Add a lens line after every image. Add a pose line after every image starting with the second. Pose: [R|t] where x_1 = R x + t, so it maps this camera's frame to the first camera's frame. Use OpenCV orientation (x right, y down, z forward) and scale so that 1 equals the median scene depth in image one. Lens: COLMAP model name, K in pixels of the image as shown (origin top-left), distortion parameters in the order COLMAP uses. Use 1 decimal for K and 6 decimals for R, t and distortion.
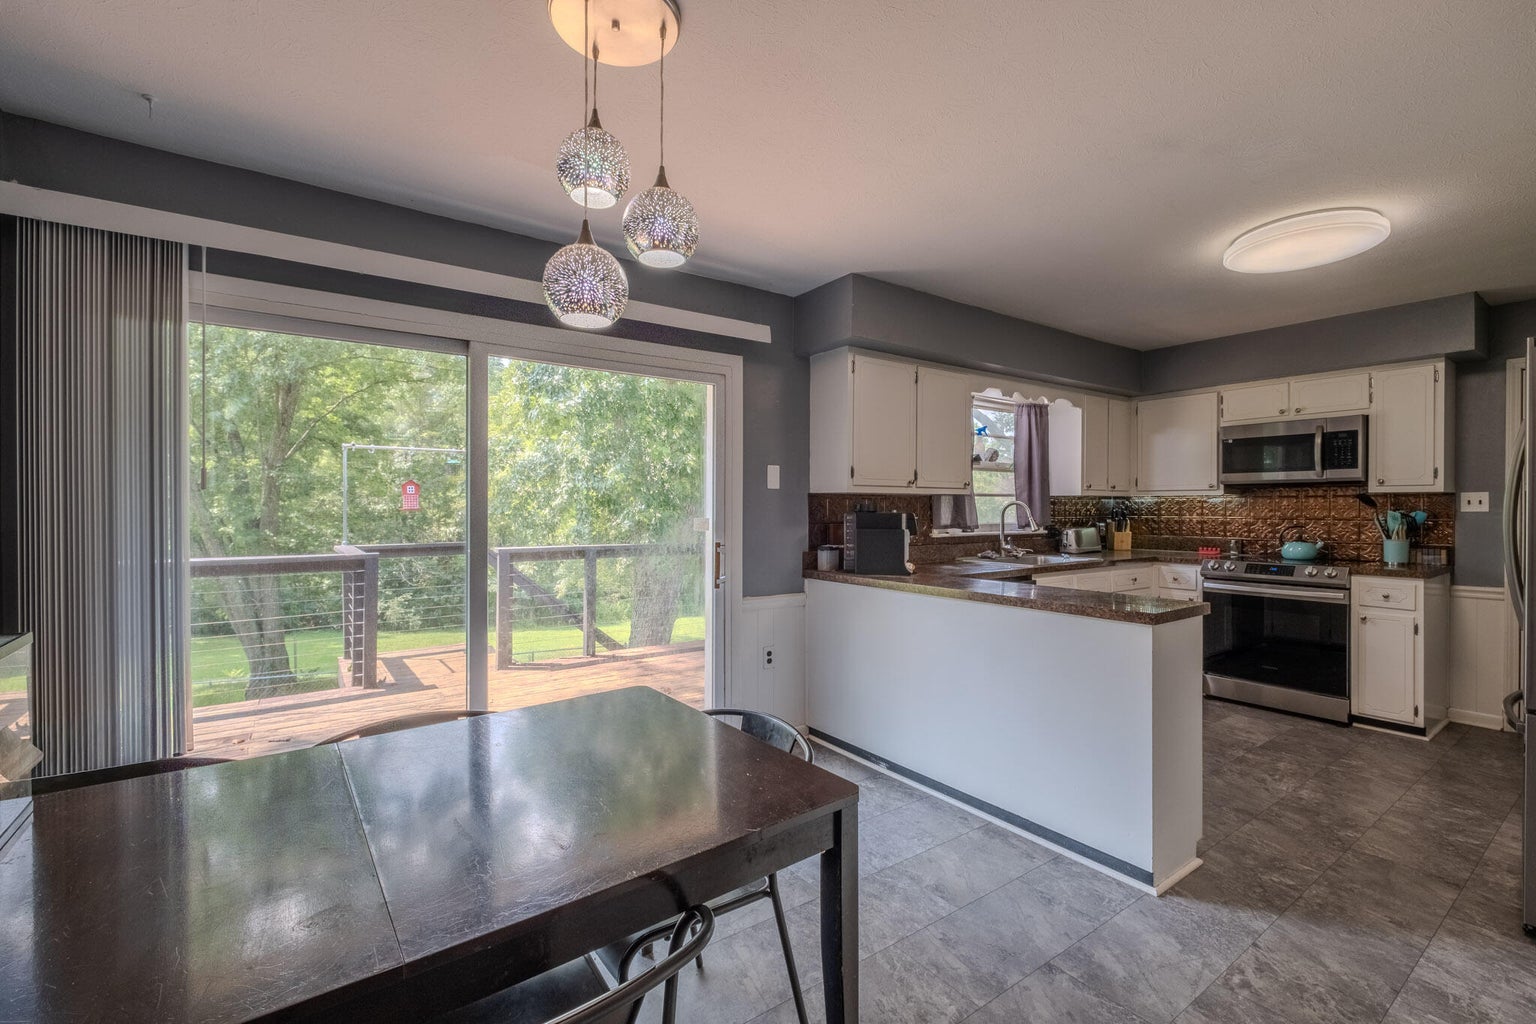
lens RADIAL K [[656.0, 0, 770.3], [0, 656.0, 508.3], [0, 0, 1]] dist [0.002787, -0.007321]
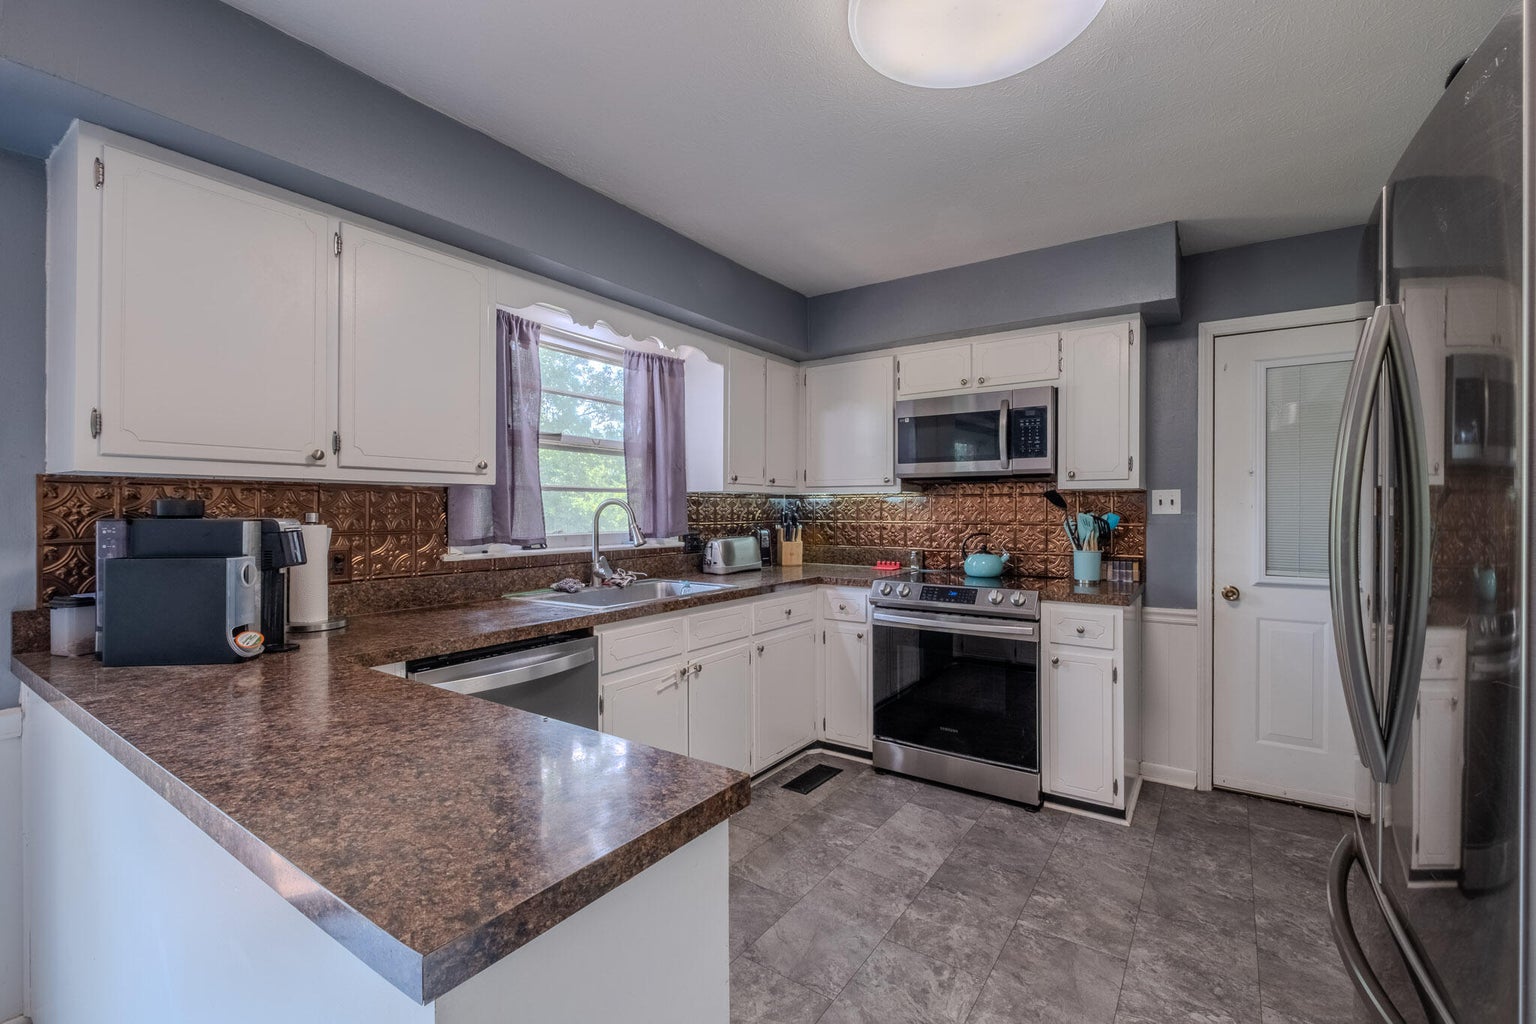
lens RADIAL K [[656.0, 0, 770.3], [0, 656.0, 508.3], [0, 0, 1]] dist [0.002787, -0.007321]
pose [[0.937991, 0.000961, 0.346657, 0.312911], [0.000570, 0.999991, -0.004314, 0.001263], [-0.346658, 0.004245, 0.937982, 0.372575]]
